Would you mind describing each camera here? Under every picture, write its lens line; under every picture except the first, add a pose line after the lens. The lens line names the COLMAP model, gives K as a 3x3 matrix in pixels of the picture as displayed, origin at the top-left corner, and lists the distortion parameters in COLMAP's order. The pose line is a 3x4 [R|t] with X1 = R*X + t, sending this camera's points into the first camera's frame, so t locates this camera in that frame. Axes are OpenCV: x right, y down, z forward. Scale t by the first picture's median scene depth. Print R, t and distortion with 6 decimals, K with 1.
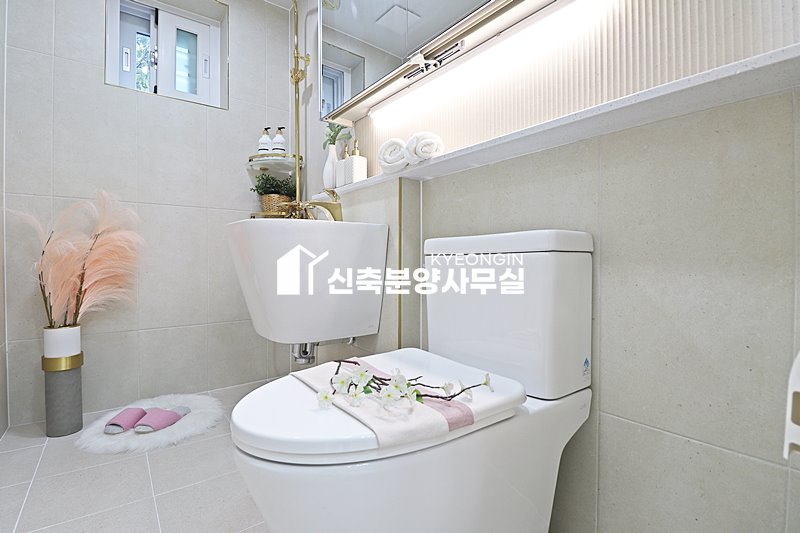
lens RADIAL K [[371.4, 0, 402.6], [0, 371.4, 262.9], [0, 0, 1]] dist [0.002980, -0.014768]
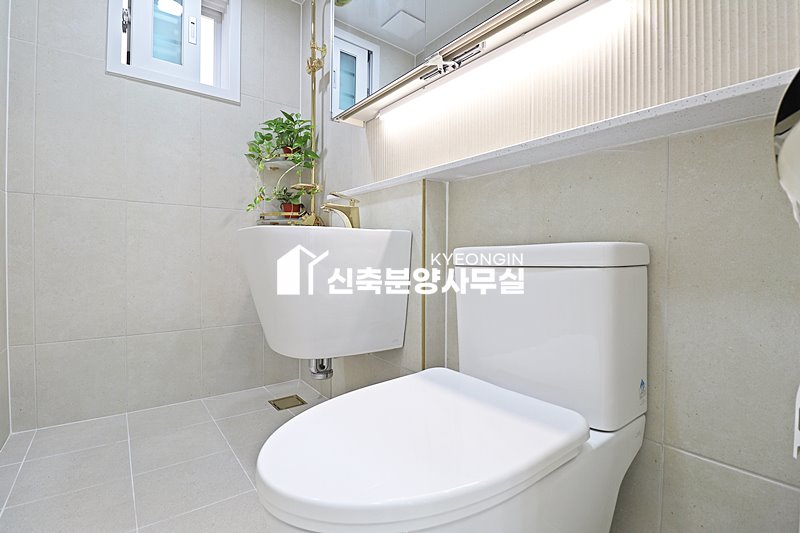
lens RADIAL K [[371.4, 0, 402.6], [0, 371.4, 262.9], [0, 0, 1]] dist [0.002980, -0.014768]
pose [[0.999089, 0.033304, 0.026685, -0.069635], [-0.032583, 0.999104, -0.027003, 0.005008], [-0.027560, 0.026109, 0.999279, 0.079702]]
